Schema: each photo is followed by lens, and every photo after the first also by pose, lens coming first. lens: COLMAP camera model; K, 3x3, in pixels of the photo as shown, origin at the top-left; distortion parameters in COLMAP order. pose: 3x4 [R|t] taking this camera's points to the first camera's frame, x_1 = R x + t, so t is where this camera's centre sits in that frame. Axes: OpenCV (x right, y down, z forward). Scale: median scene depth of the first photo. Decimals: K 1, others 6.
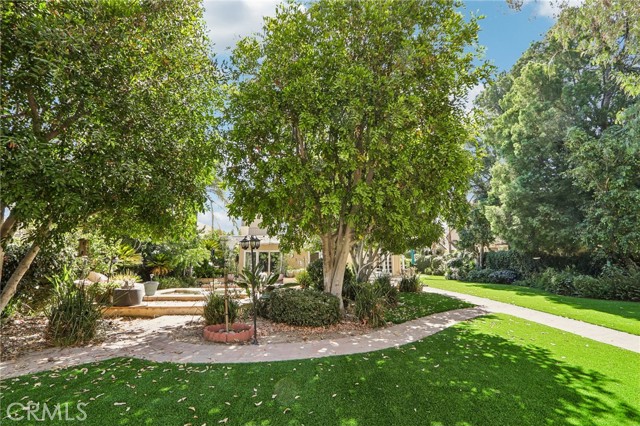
lens RADIAL K [[293.1, 0, 319.1], [0, 293.1, 207.6], [0, 0, 1]] dist [-0.010621, 0.000088]
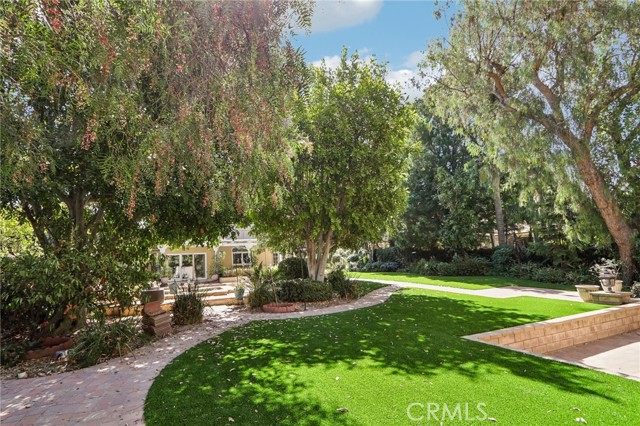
lens RADIAL K [[293.1, 0, 321.3], [0, 293.1, 216.5], [0, 0, 1]] dist [-0.010621, 0.000088]
pose [[0.923156, 0.015067, 0.384131, -0.295318], [-0.028048, 0.999208, 0.028214, -0.040219], [-0.383402, -0.036820, 0.922847, -0.194933]]
